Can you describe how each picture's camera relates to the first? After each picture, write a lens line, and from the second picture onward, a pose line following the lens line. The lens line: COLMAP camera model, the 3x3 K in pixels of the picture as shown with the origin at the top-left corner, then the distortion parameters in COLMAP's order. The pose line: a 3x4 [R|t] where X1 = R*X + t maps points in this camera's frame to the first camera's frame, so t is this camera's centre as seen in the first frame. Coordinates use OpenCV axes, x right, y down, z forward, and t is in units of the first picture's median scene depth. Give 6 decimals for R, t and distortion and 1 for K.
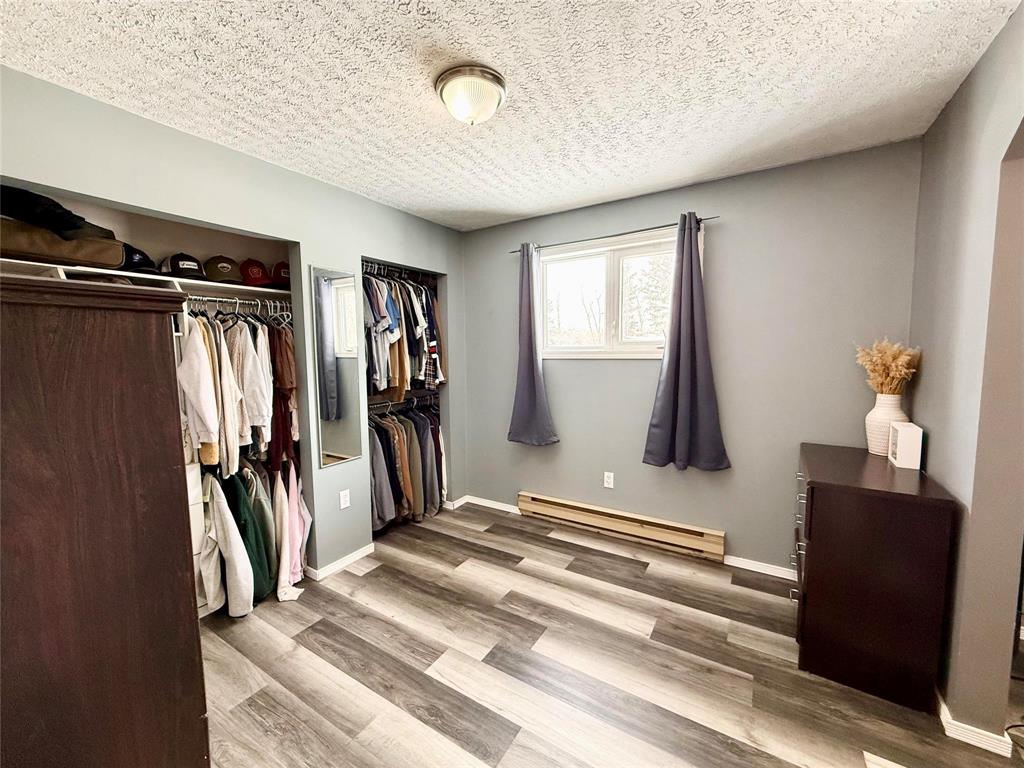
lens RADIAL K [[406.8, 0, 510.7], [0, 406.8, 385.2], [0, 0, 1]] dist [-0.000570, -0.000071]
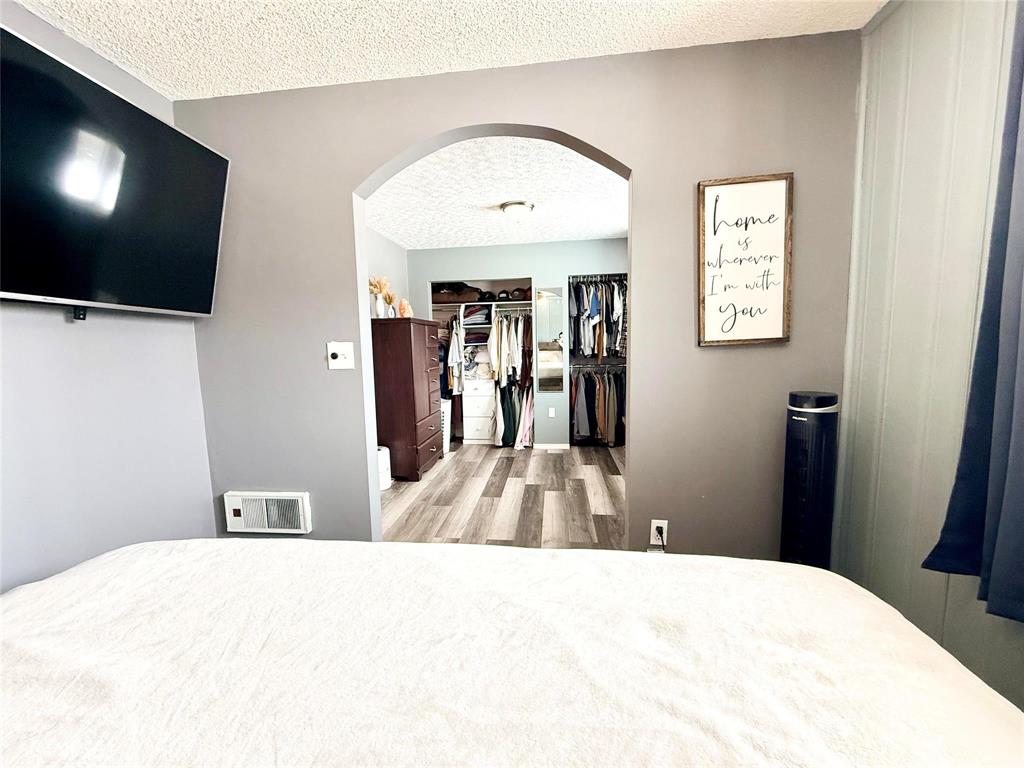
lens RADIAL K [[406.8, 0, 510.7], [0, 406.8, 385.2], [0, 0, 1]] dist [-0.000570, -0.000071]
pose [[0.431559, 0.095400, -0.897026, 1.307080], [-0.057662, 0.995276, 0.078107, 0.028997], [0.900240, 0.018016, 0.435022, 0.038695]]
